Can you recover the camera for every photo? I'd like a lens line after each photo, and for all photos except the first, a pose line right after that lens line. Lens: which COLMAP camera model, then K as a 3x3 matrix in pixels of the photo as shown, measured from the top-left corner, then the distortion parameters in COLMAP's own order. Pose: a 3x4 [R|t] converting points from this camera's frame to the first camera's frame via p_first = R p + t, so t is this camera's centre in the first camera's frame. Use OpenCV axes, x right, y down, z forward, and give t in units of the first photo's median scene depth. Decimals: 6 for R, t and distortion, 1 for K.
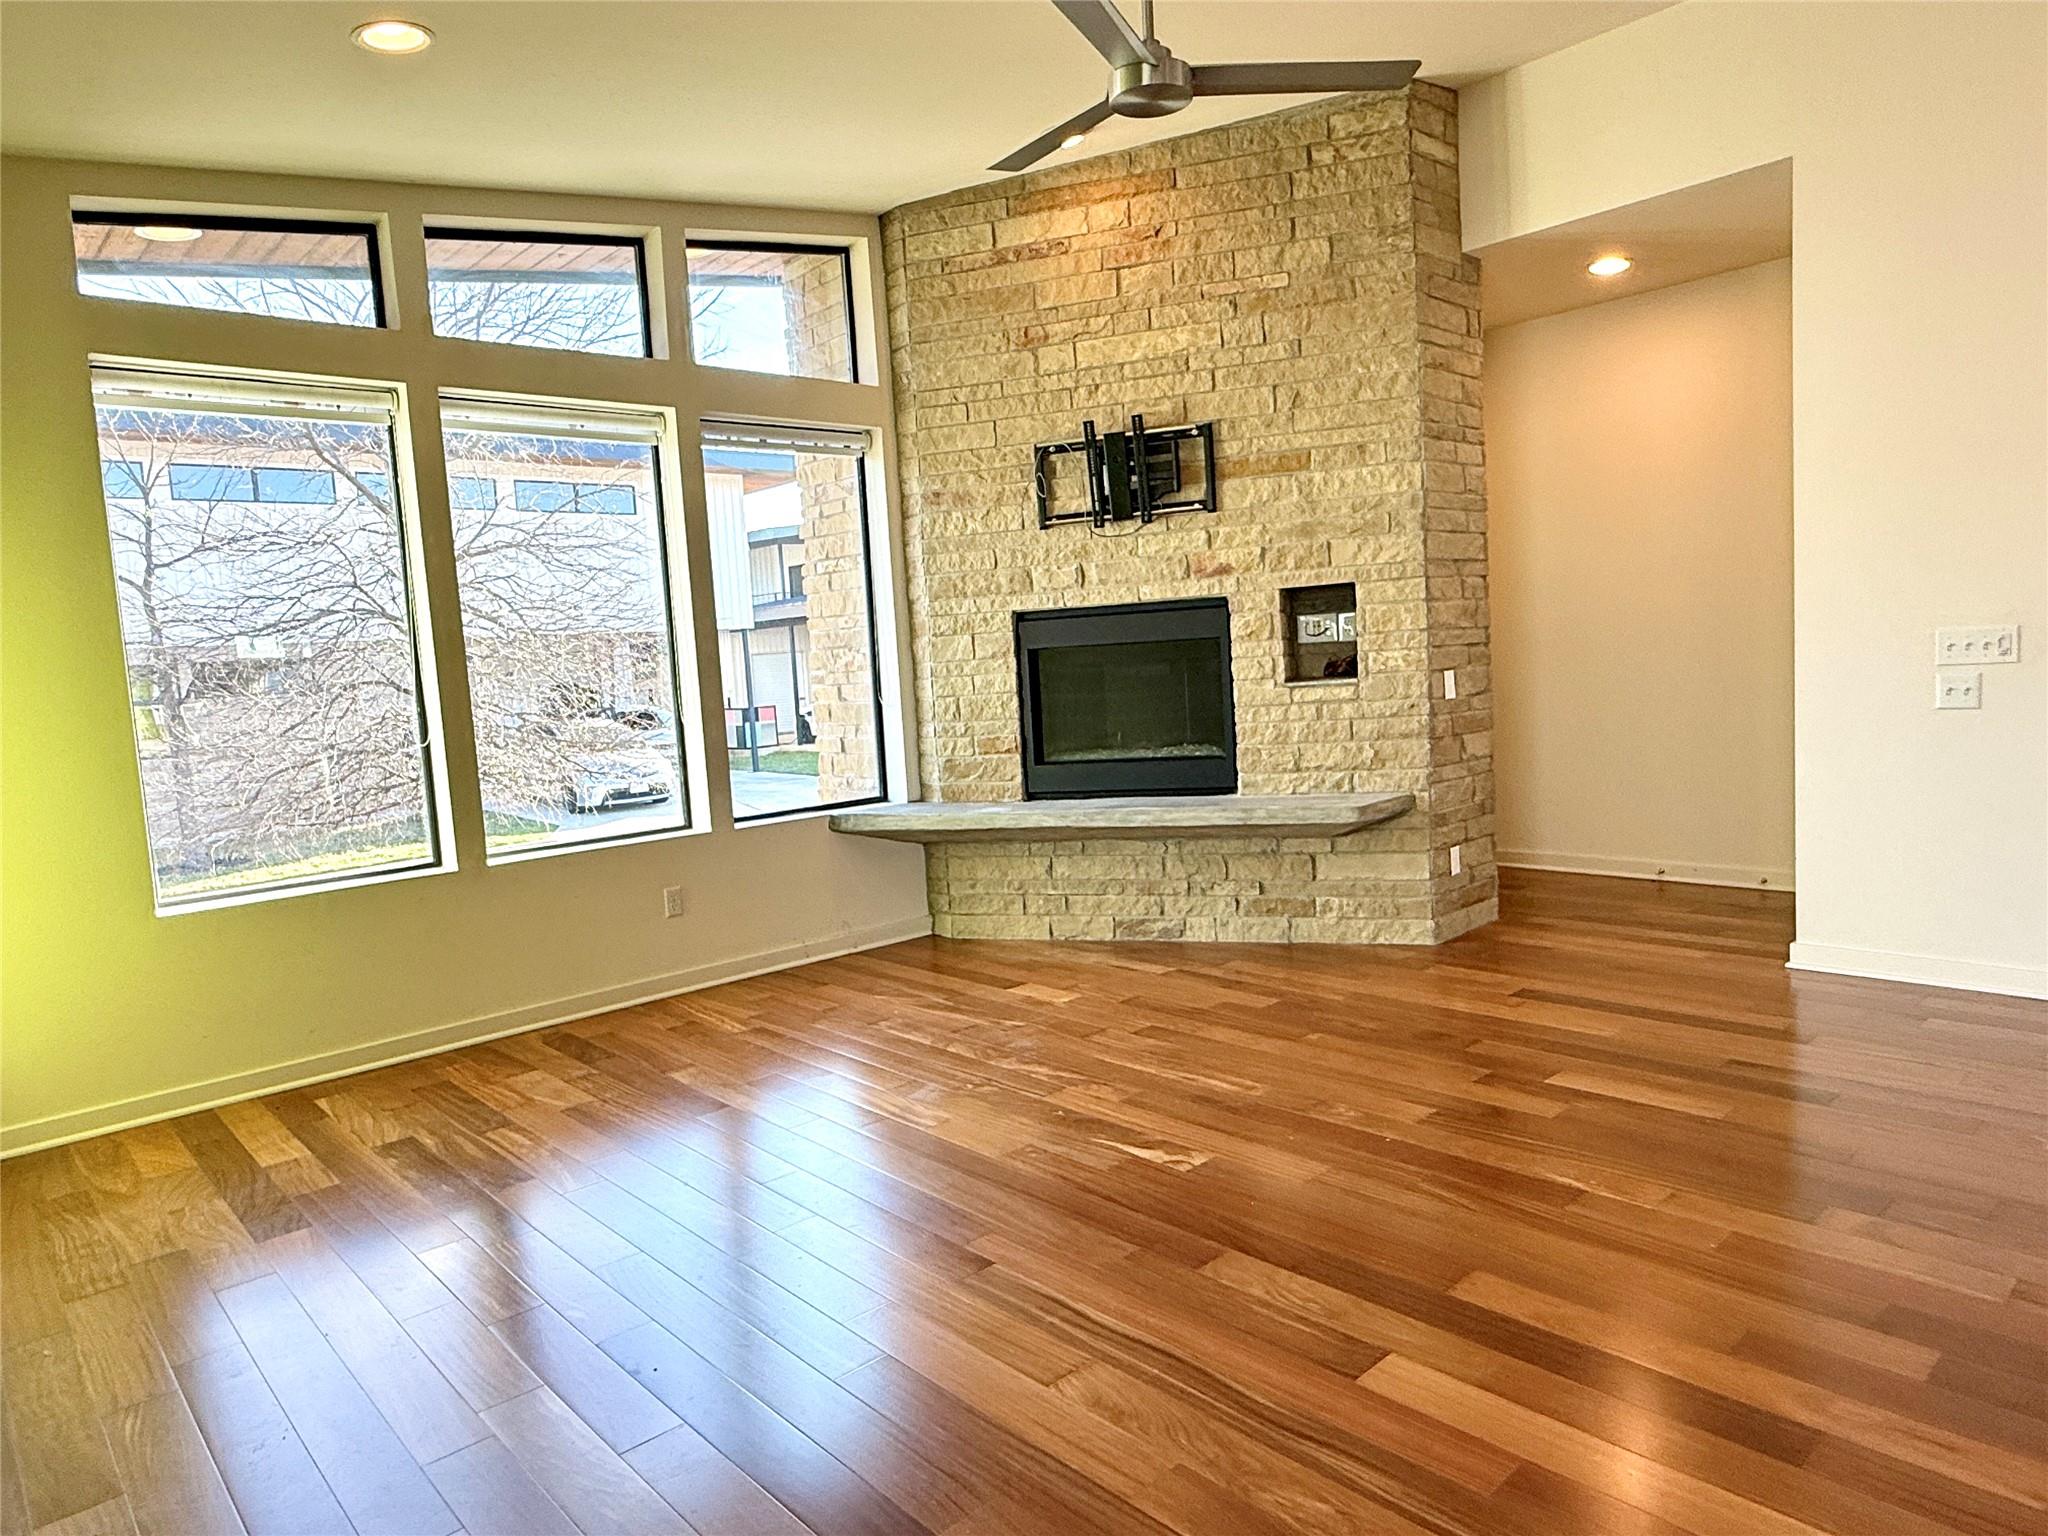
lens RADIAL K [[1270.3, 0, 1024.1], [0, 1270.3, 773.2], [0, 0, 1]] dist [0.000785, -0.000756]
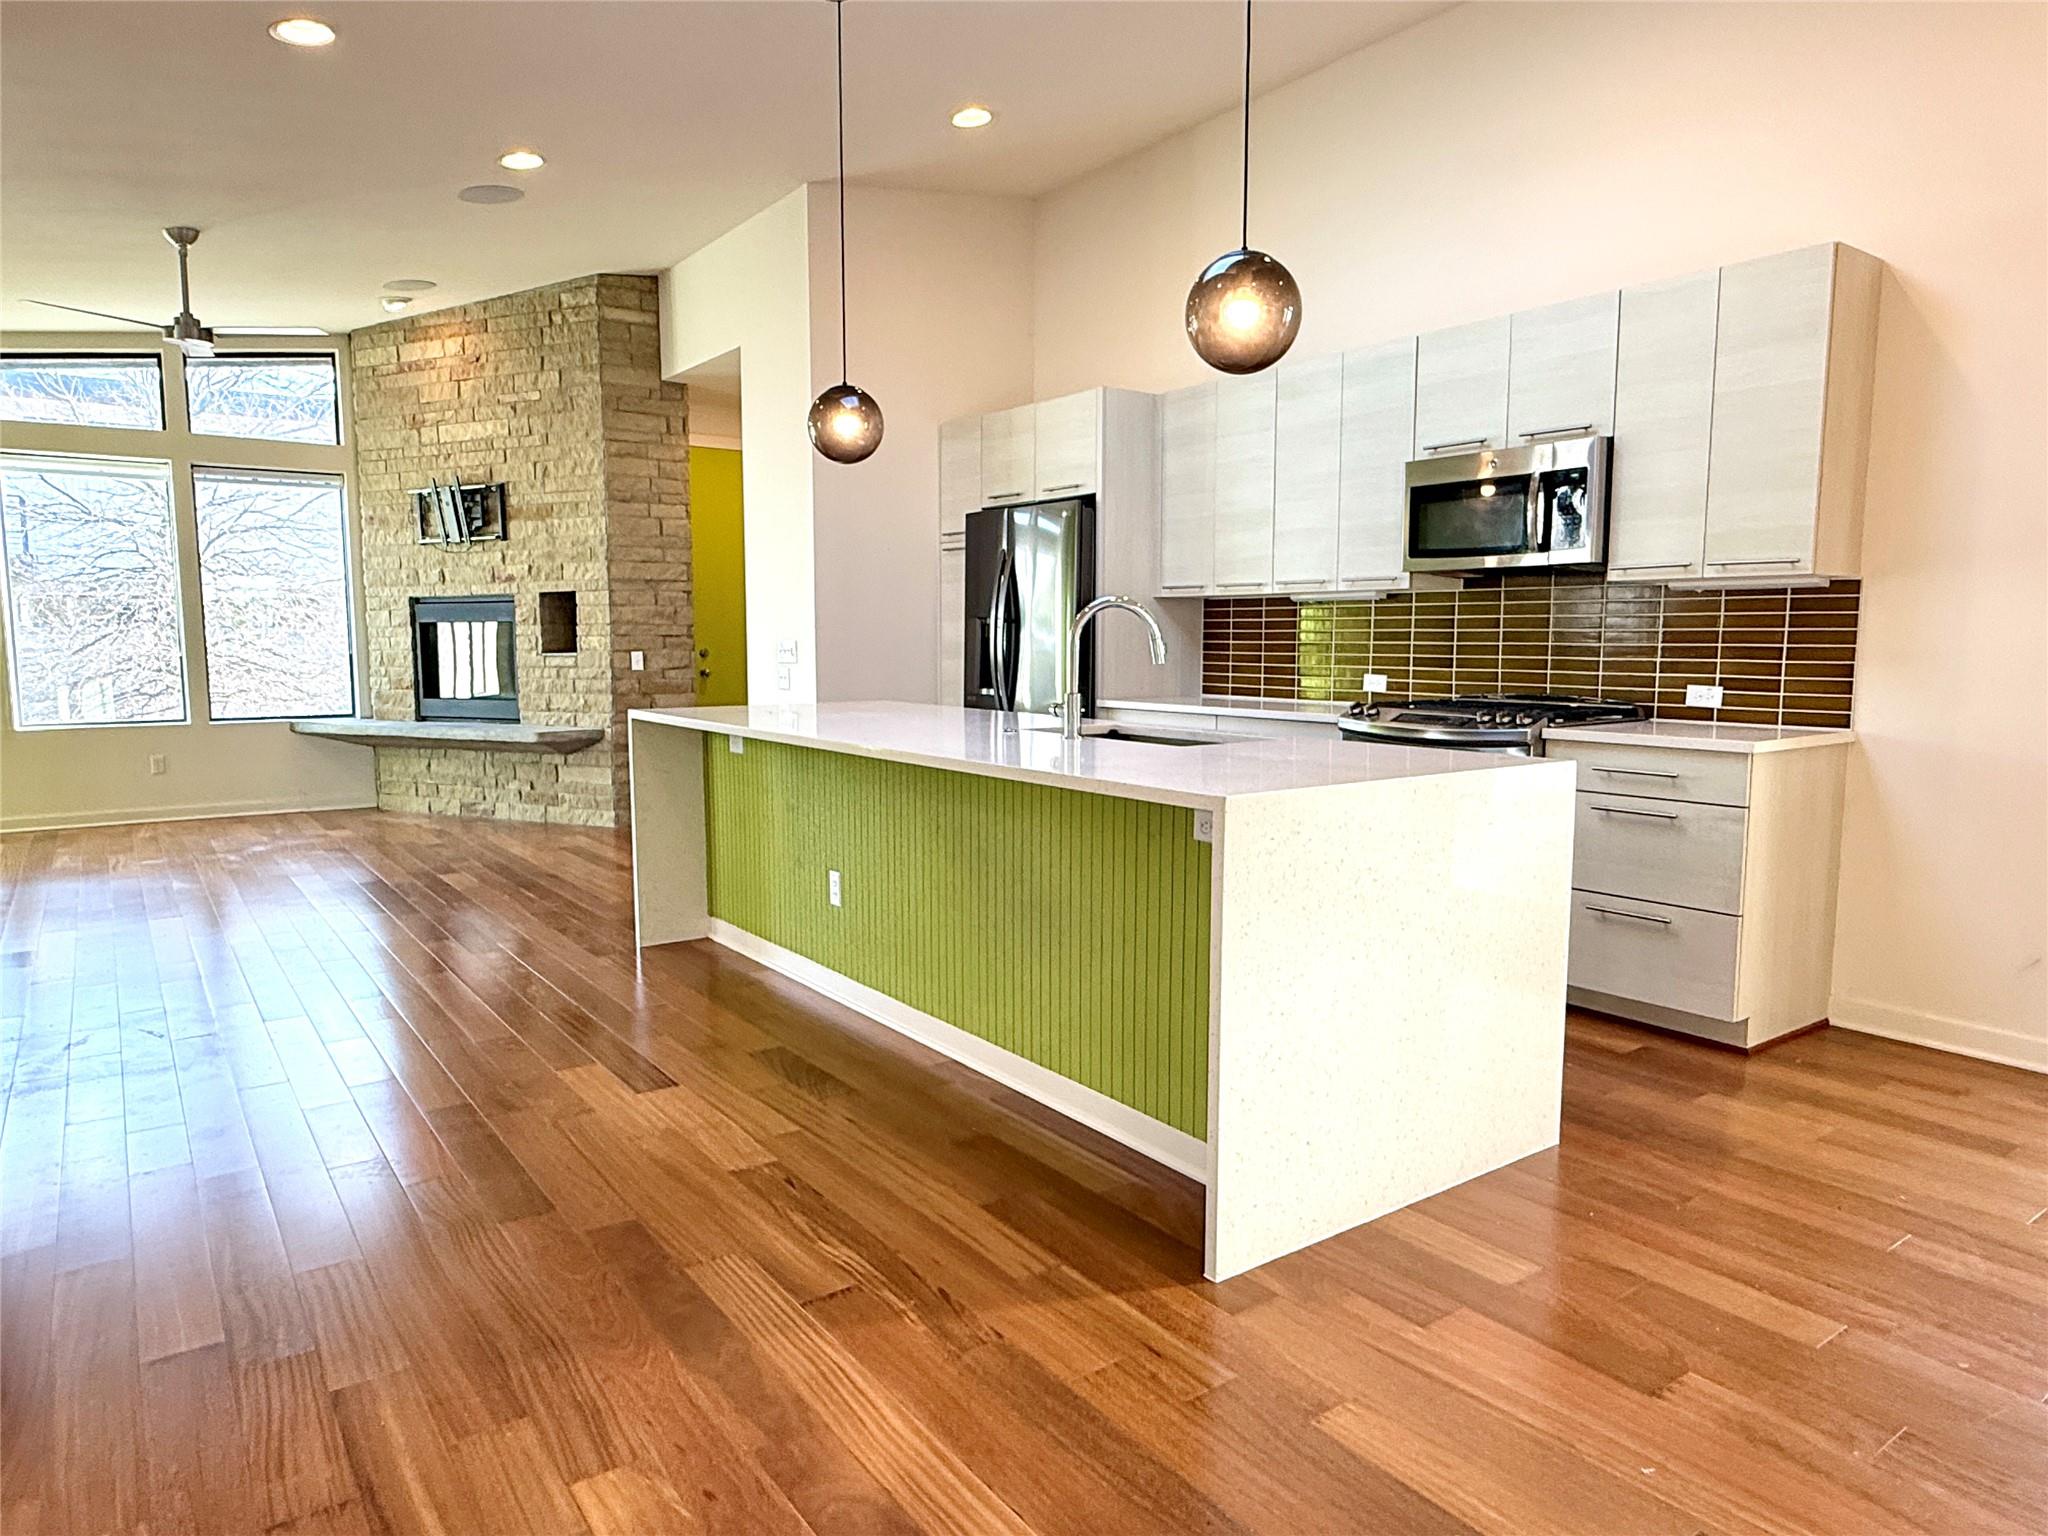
lens RADIAL K [[1270.3, 0, 1024.1], [0, 1270.3, 773.2], [0, 0, 1]] dist [0.000785, -0.000756]
pose [[0.992228, 0.070199, -0.102736, 0.968625], [-0.068248, 0.997417, 0.022388, 0.000052], [0.104043, -0.015203, 0.994457, -0.488960]]
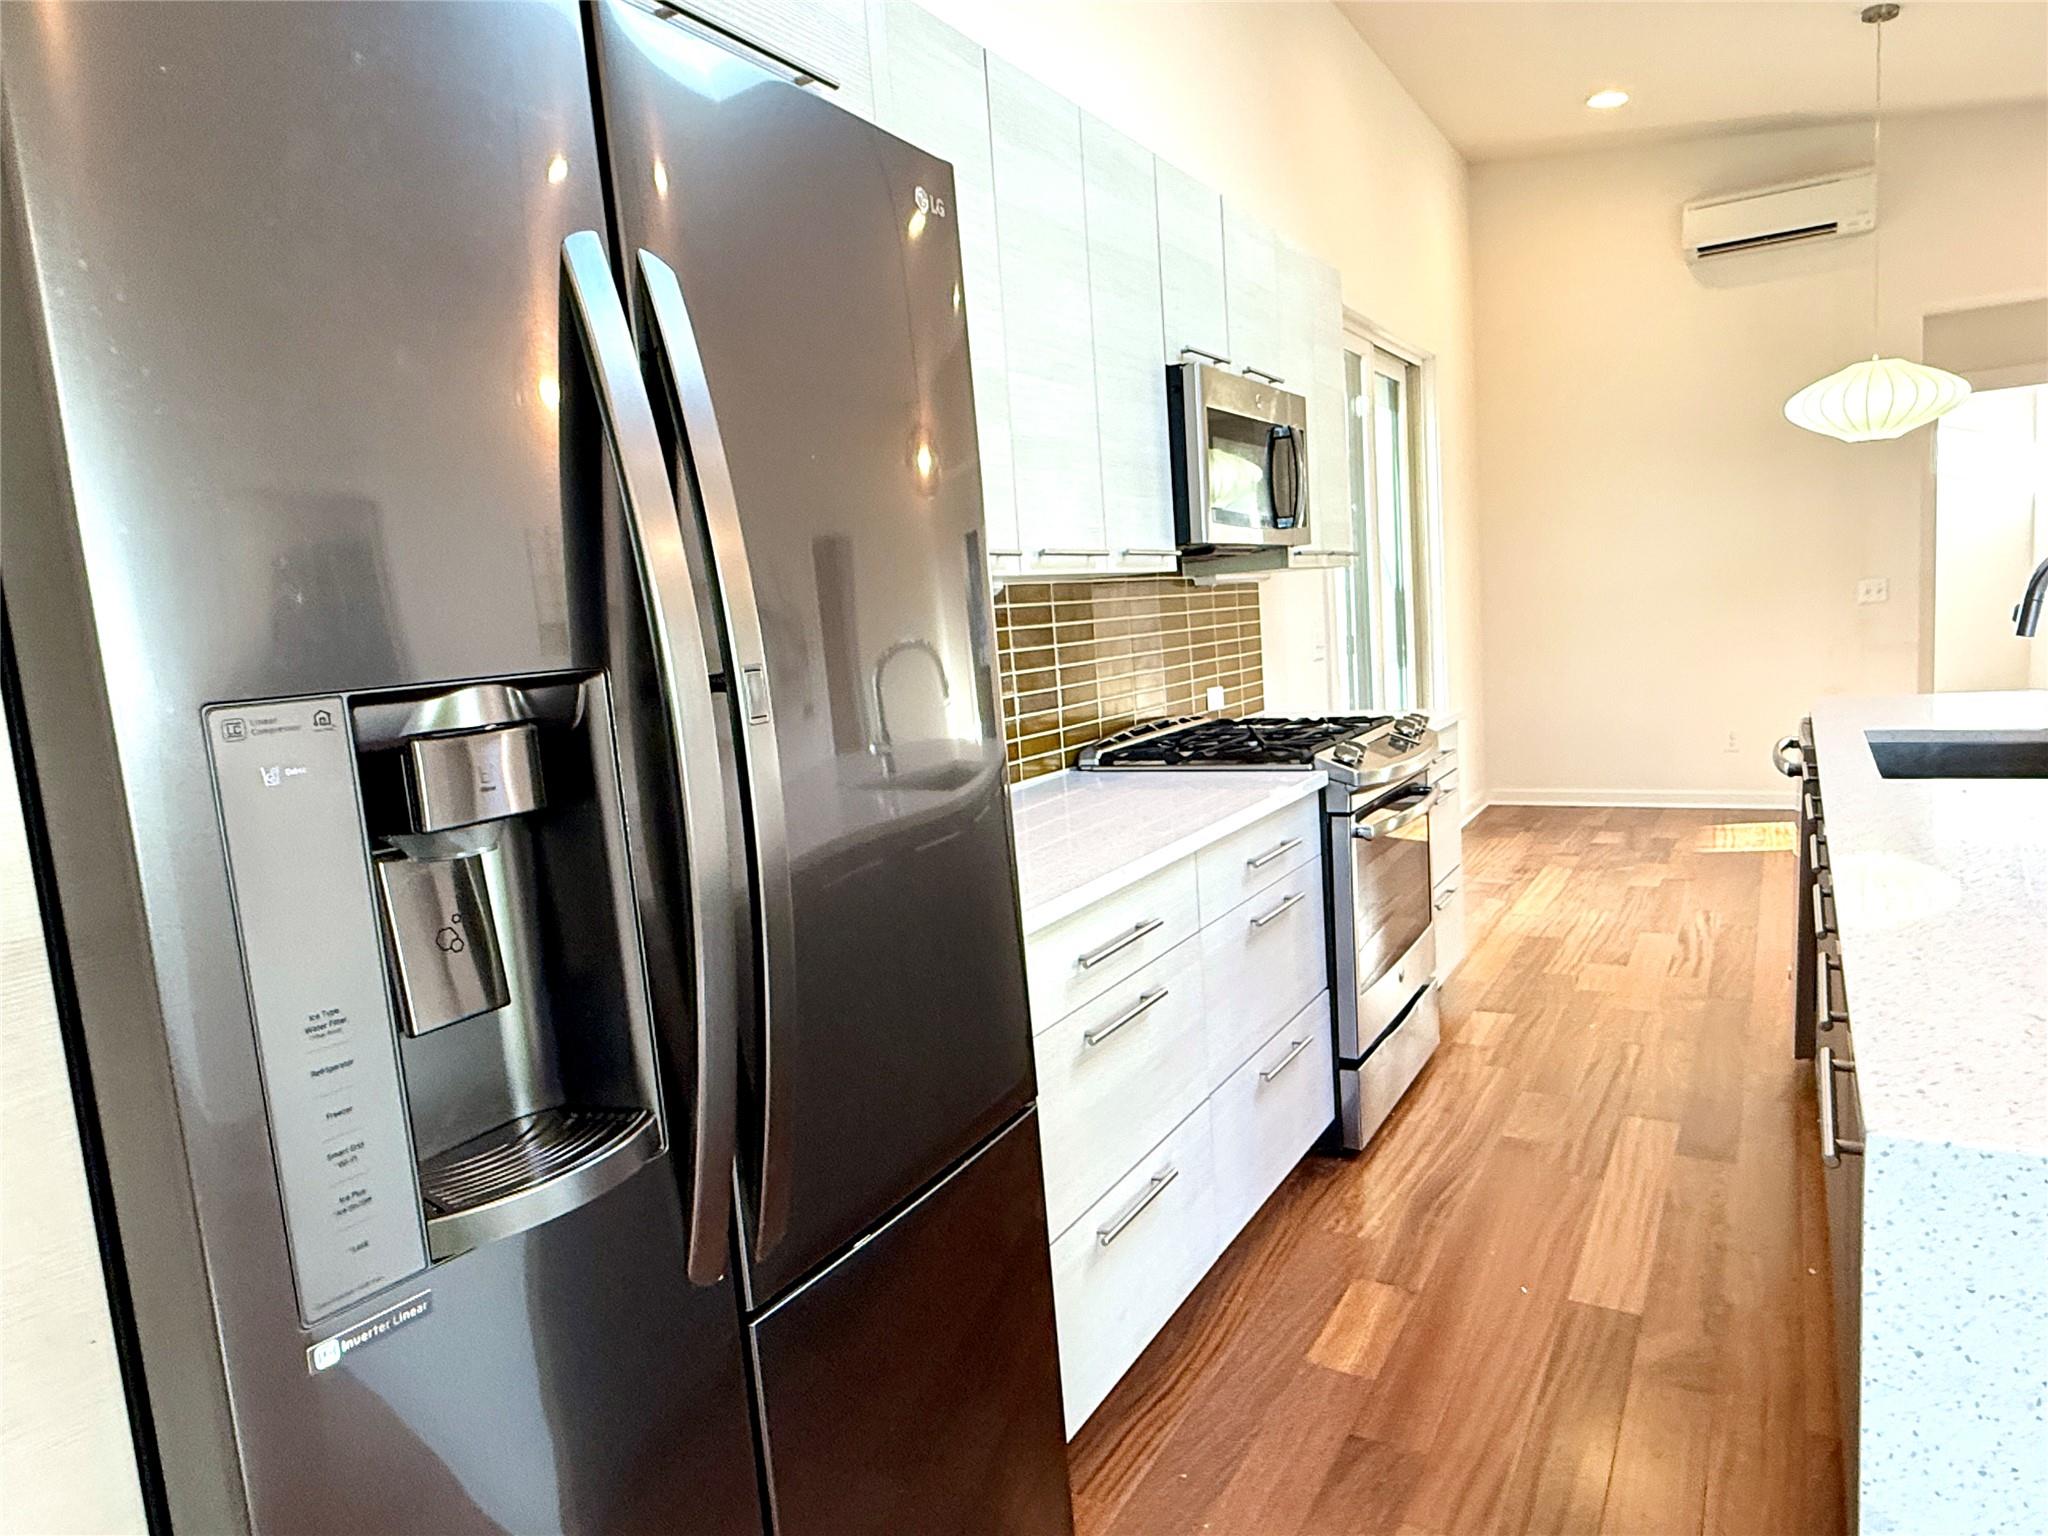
lens RADIAL K [[1271.8, 0, 1014.6], [0, 1271.8, 773.7], [0, 0, 1]] dist [-0.001255, -0.001848]
pose [[-0.281671, -0.041012, 0.958634, 0.614510], [0.178026, 0.979505, 0.094214, -0.110351], [-0.942851, 0.197199, -0.268597, 0.700482]]
